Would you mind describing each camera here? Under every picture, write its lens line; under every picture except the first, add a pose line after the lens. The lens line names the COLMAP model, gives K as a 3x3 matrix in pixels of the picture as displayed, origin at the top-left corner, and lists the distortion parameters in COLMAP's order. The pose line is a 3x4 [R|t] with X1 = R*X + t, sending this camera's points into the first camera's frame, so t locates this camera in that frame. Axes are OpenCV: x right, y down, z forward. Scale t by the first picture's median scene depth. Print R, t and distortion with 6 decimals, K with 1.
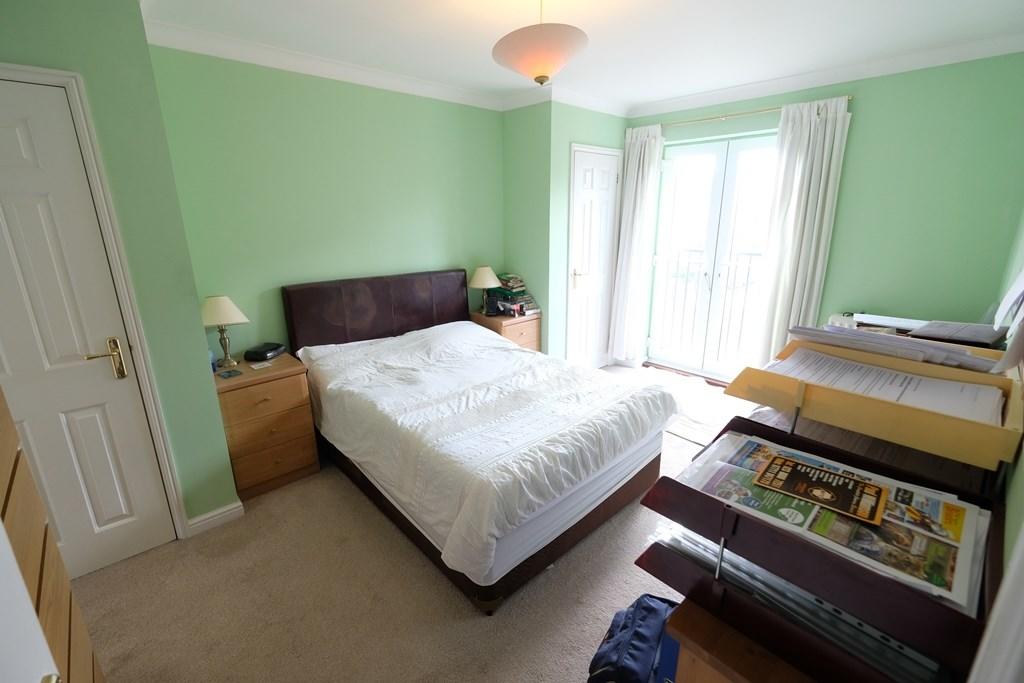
lens RADIAL K [[446.3, 0, 517.2], [0, 446.3, 335.1], [0, 0, 1]] dist [0.000163, -0.000153]
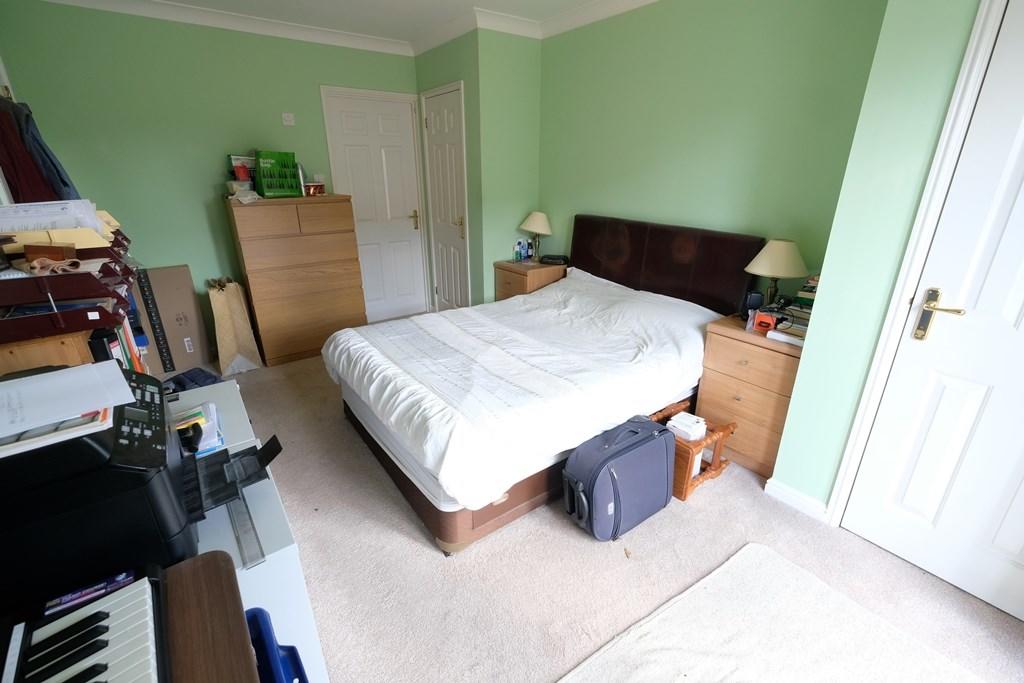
lens RADIAL K [[446.3, 0, 517.2], [0, 446.3, 335.1], [0, 0, 1]] dist [0.000163, -0.000153]
pose [[-0.107365, 0.358426, -0.927364, 0.701777], [-0.266495, 0.888248, 0.374161, -0.212562], [0.957838, 0.287309, 0.000152, 0.867297]]
